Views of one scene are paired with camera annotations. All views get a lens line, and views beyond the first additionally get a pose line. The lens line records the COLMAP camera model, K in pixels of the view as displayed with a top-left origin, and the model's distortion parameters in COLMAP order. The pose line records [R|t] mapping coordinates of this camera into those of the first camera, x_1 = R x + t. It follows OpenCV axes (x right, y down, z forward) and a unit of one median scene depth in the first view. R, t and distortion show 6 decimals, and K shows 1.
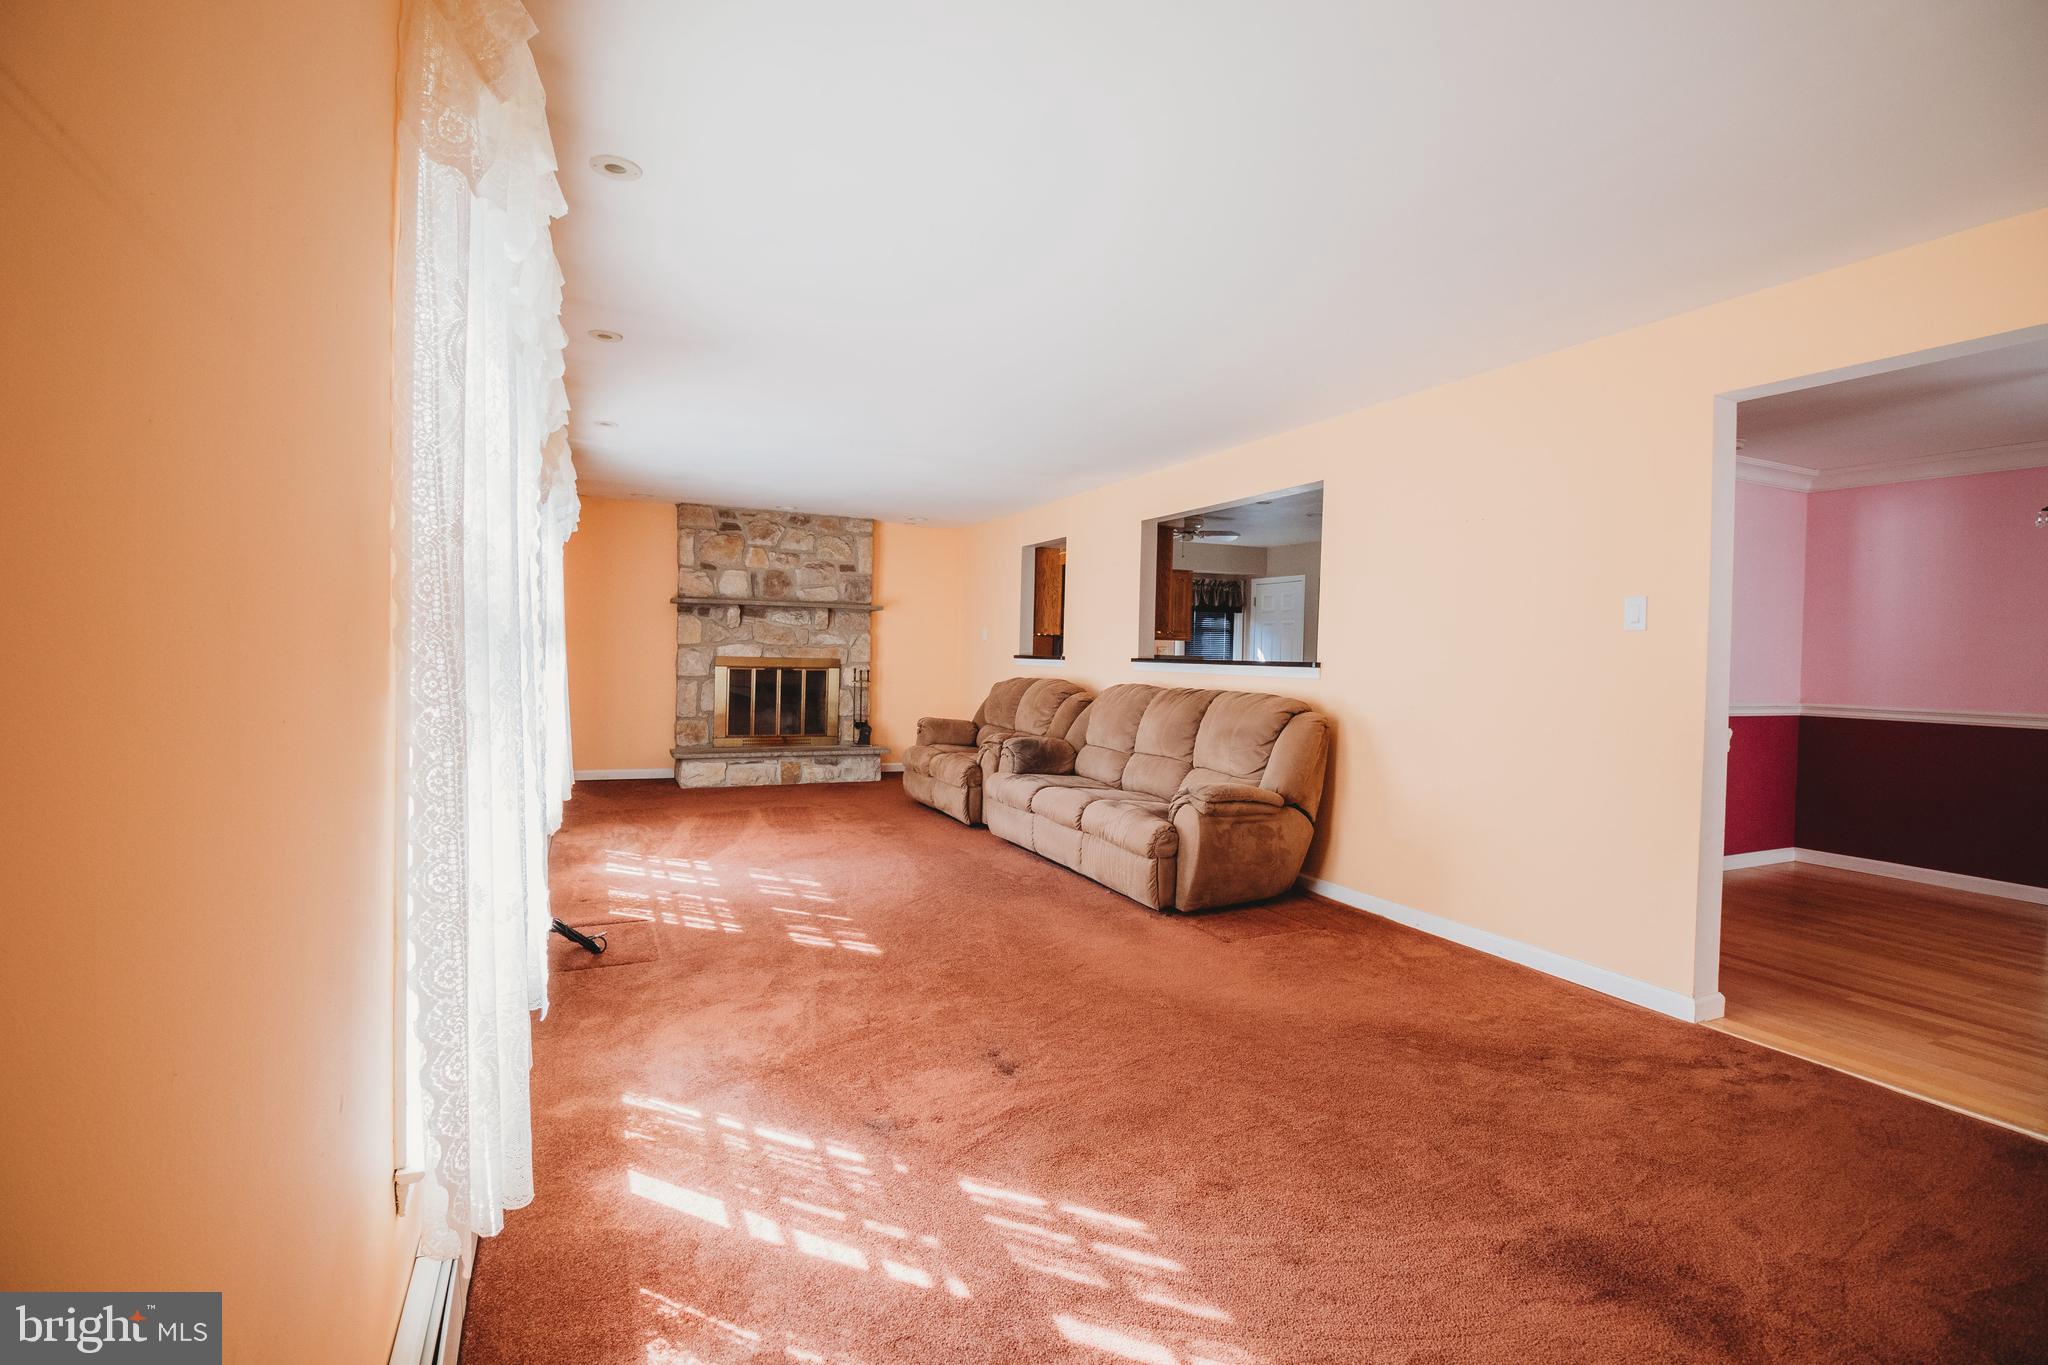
lens RADIAL K [[957.8, 0, 1014.5], [0, 957.8, 667.5], [0, 0, 1]] dist [-0.002318, -0.010765]
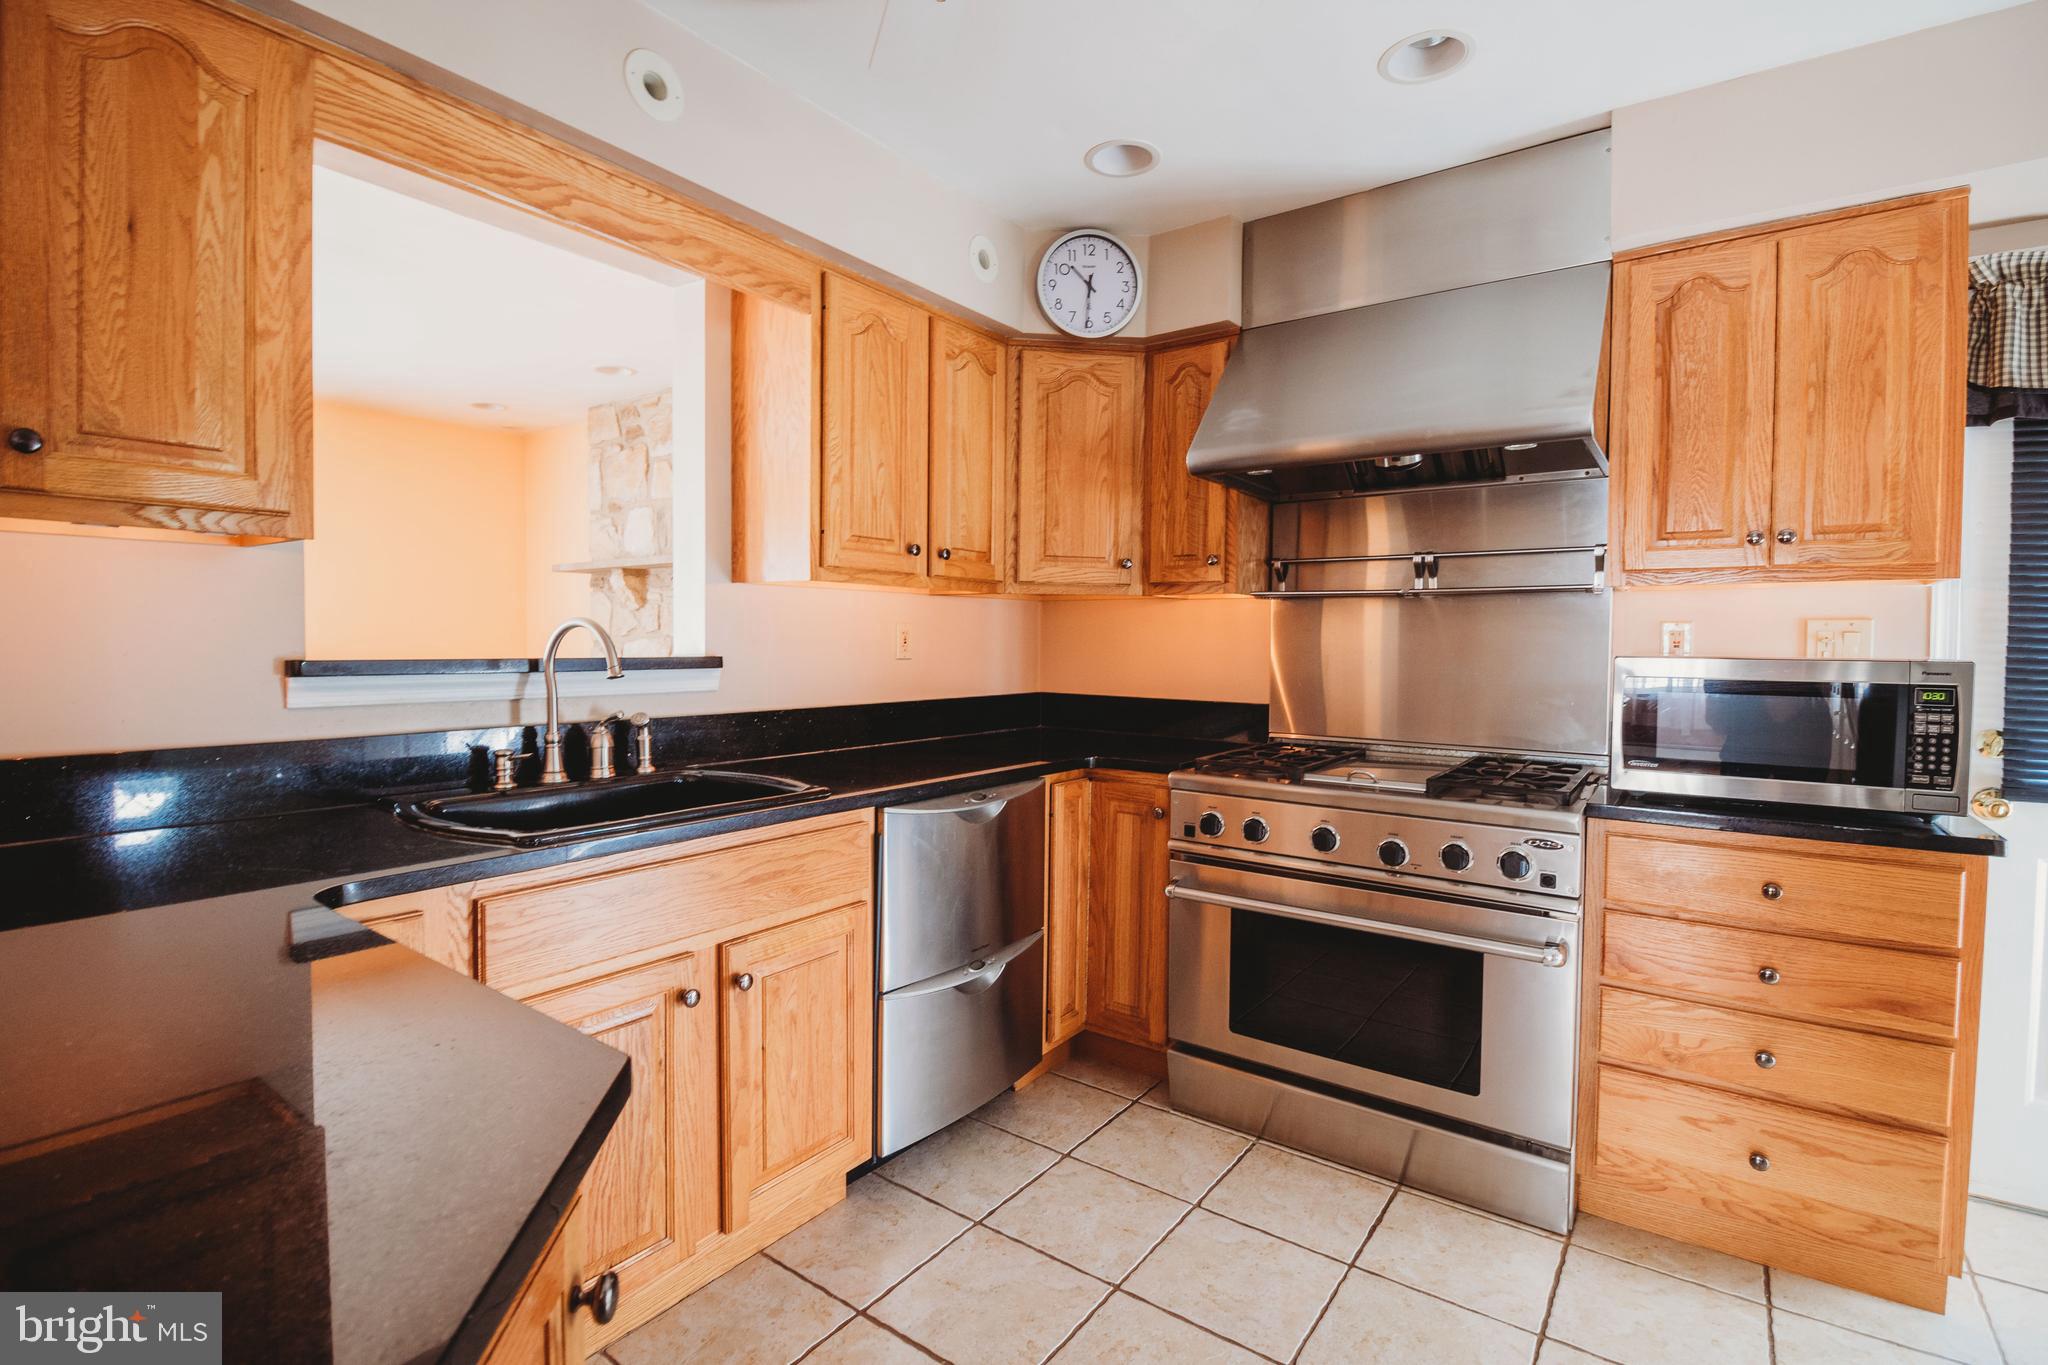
lens RADIAL K [[957.8, 0, 1016.7], [0, 957.8, 674.6], [0, 0, 1]] dist [-0.002318, -0.010765]
pose [[0.476466, 0.014031, -0.879081, 0.312700], [-0.012731, 0.999878, 0.009059, -0.010641], [0.879101, 0.006875, 0.476586, 0.923780]]
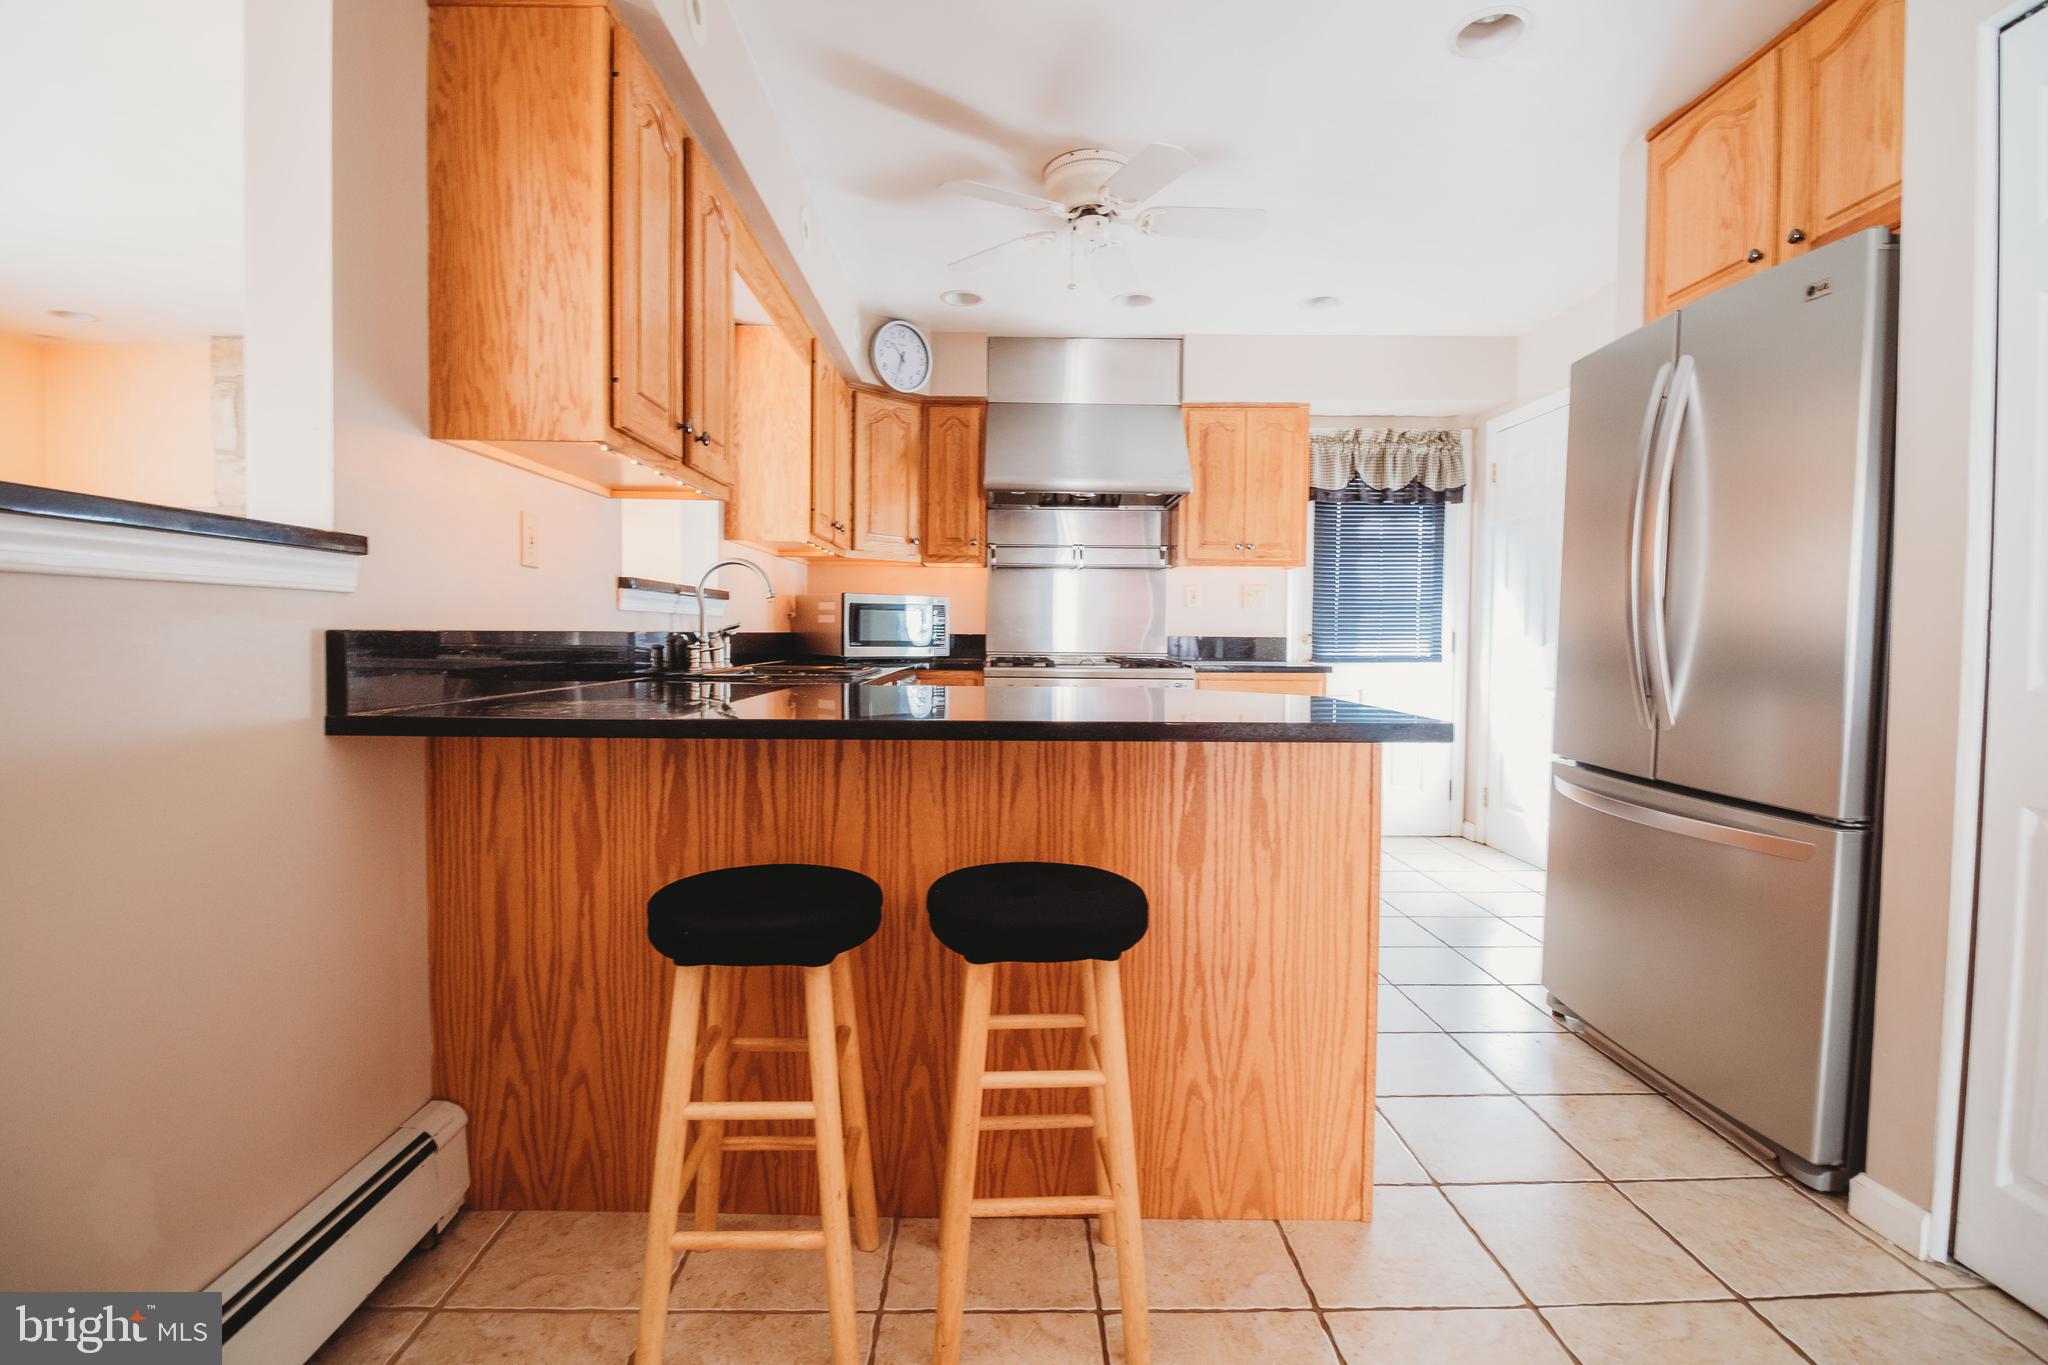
lens RADIAL K [[957.8, 0, 1007.5], [0, 957.8, 682.8], [0, 0, 1]] dist [-0.002318, -0.010765]
pose [[0.906168, 0.011204, -0.422769, 0.299909], [0.001791, 0.999538, 0.030330, 0.013962], [0.422914, -0.028241, 0.905730, 0.667658]]
